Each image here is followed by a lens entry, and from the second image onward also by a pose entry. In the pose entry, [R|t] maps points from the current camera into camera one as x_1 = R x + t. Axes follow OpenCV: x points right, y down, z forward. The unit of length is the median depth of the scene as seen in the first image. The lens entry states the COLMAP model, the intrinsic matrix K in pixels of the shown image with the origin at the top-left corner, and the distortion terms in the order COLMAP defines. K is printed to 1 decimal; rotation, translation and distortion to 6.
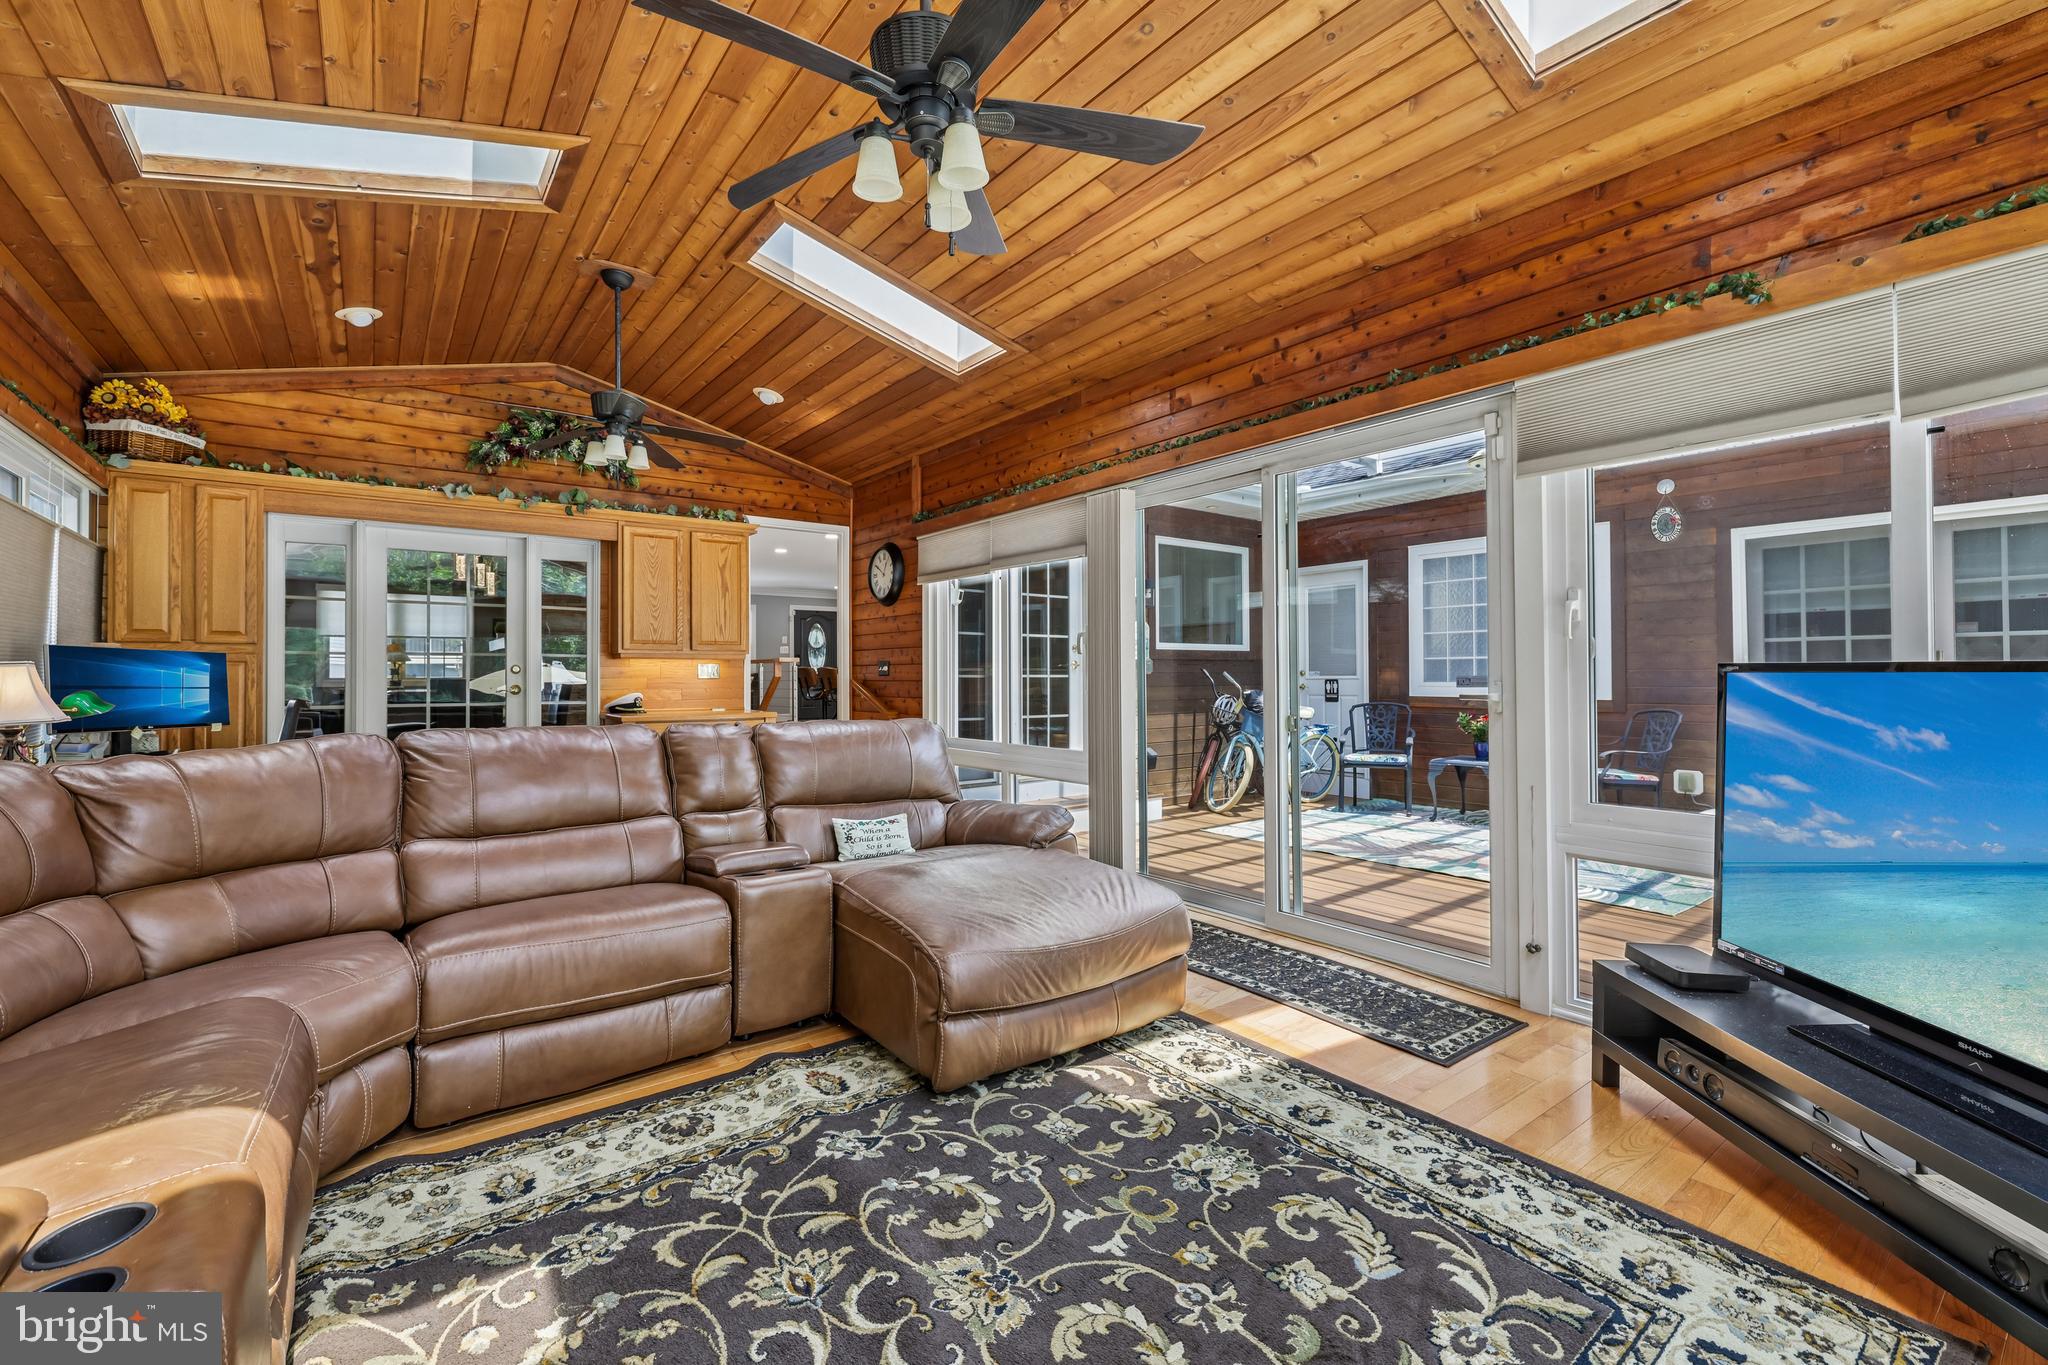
lens RADIAL K [[859.9, 0, 1022.7], [0, 859.9, 676.7], [0, 0, 1]] dist [-0.001273, 0.000167]
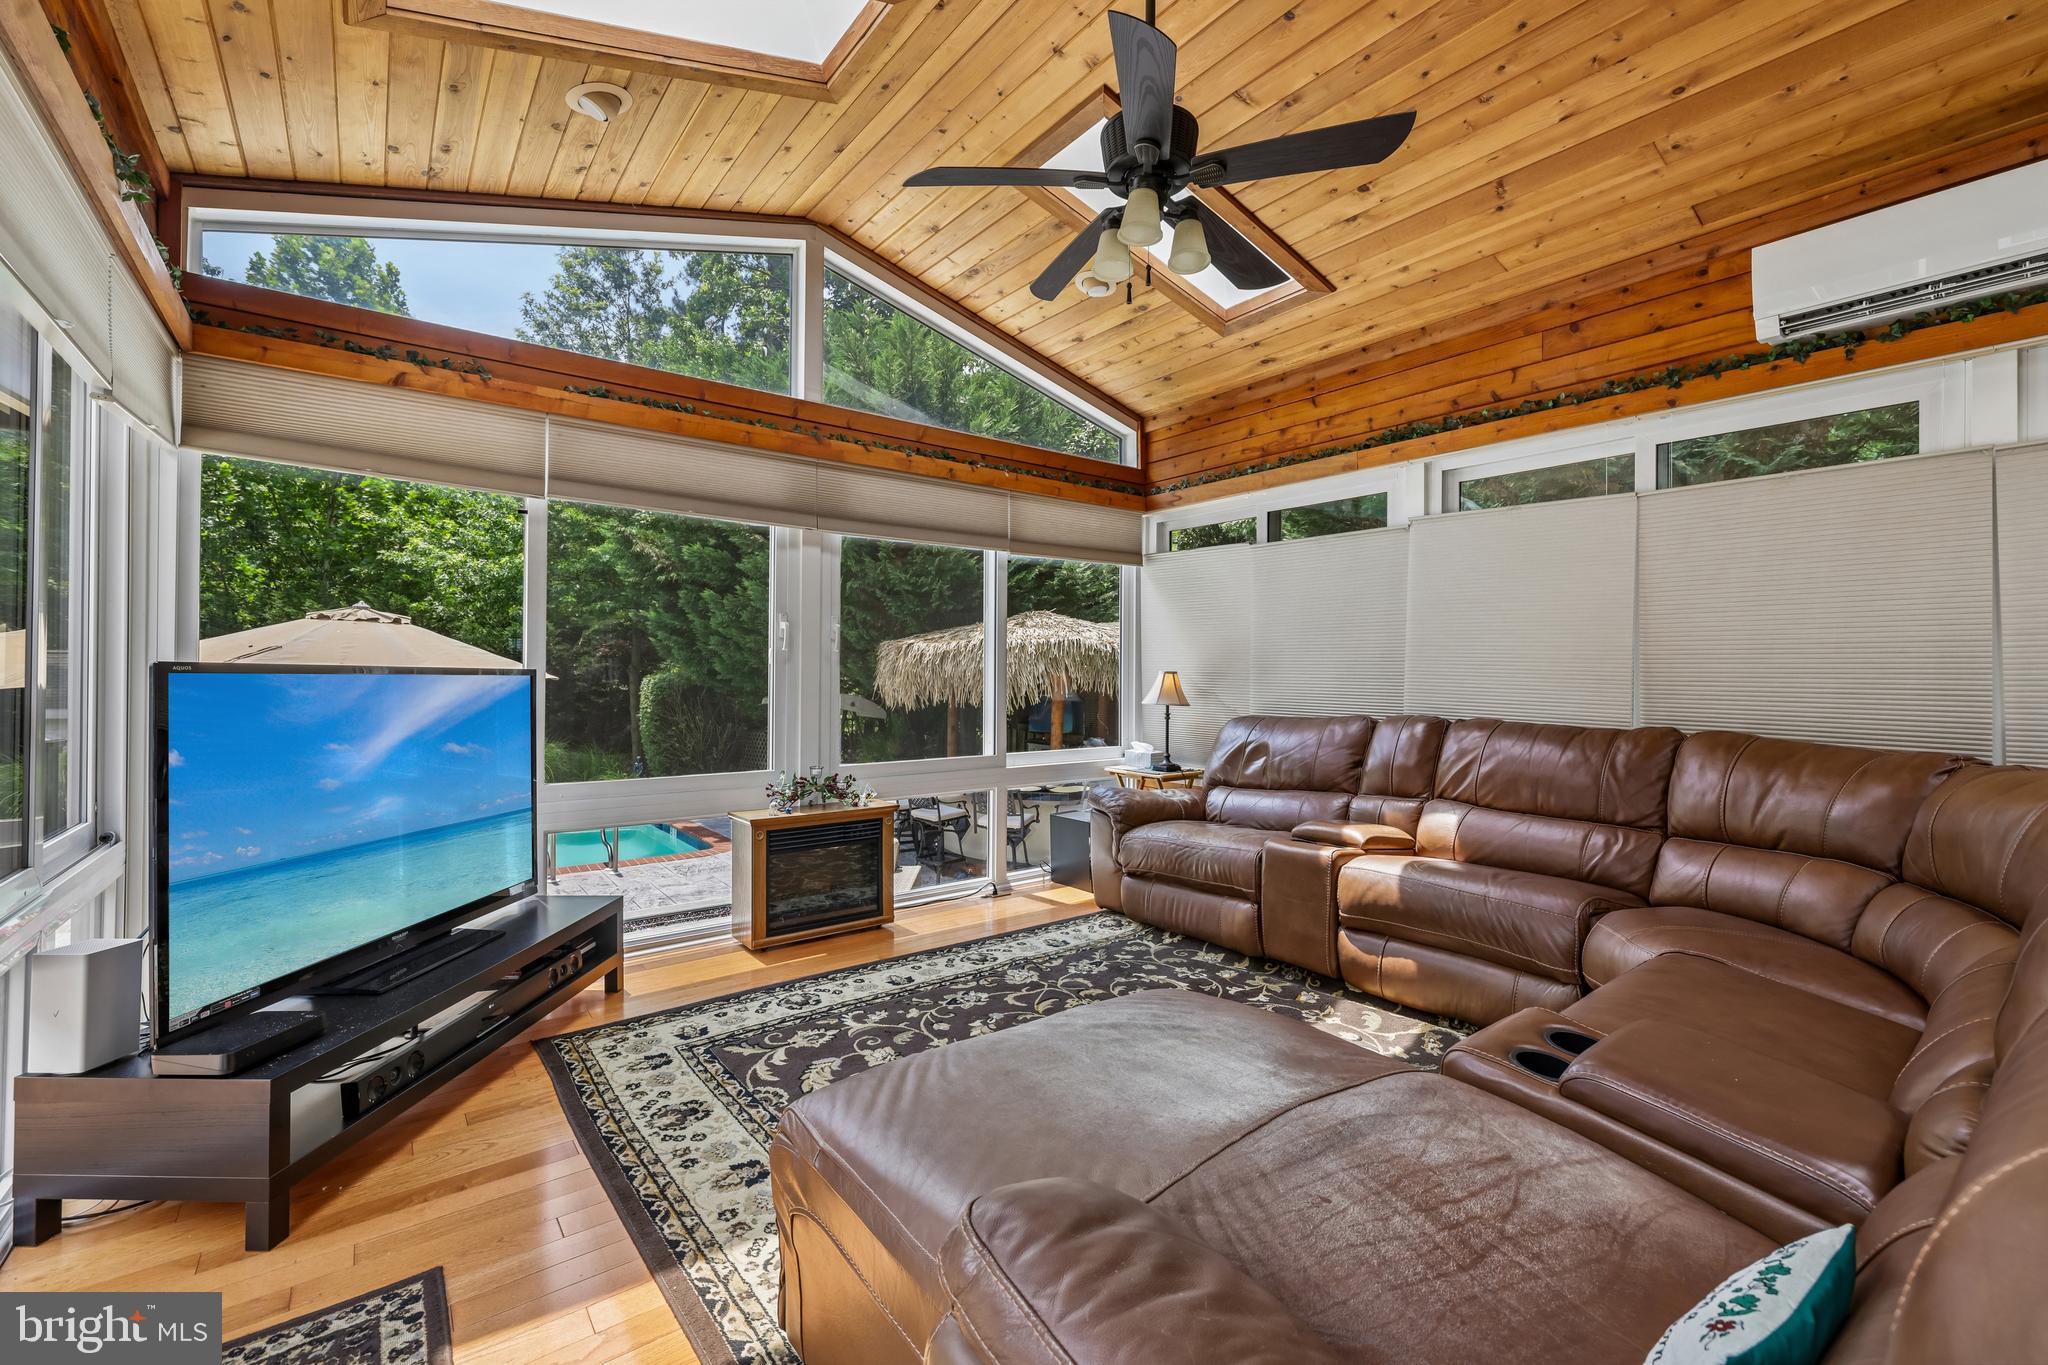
lens RADIAL K [[859.9, 0, 1022.2], [0, 859.9, 670.3], [0, 0, 1]] dist [-0.001273, 0.000167]
pose [[-0.999964, -0.002023, -0.008299, 0.072304], [-0.001983, 0.999986, -0.004810, -0.005964], [0.008308, -0.004793, -0.999954, 2.332699]]
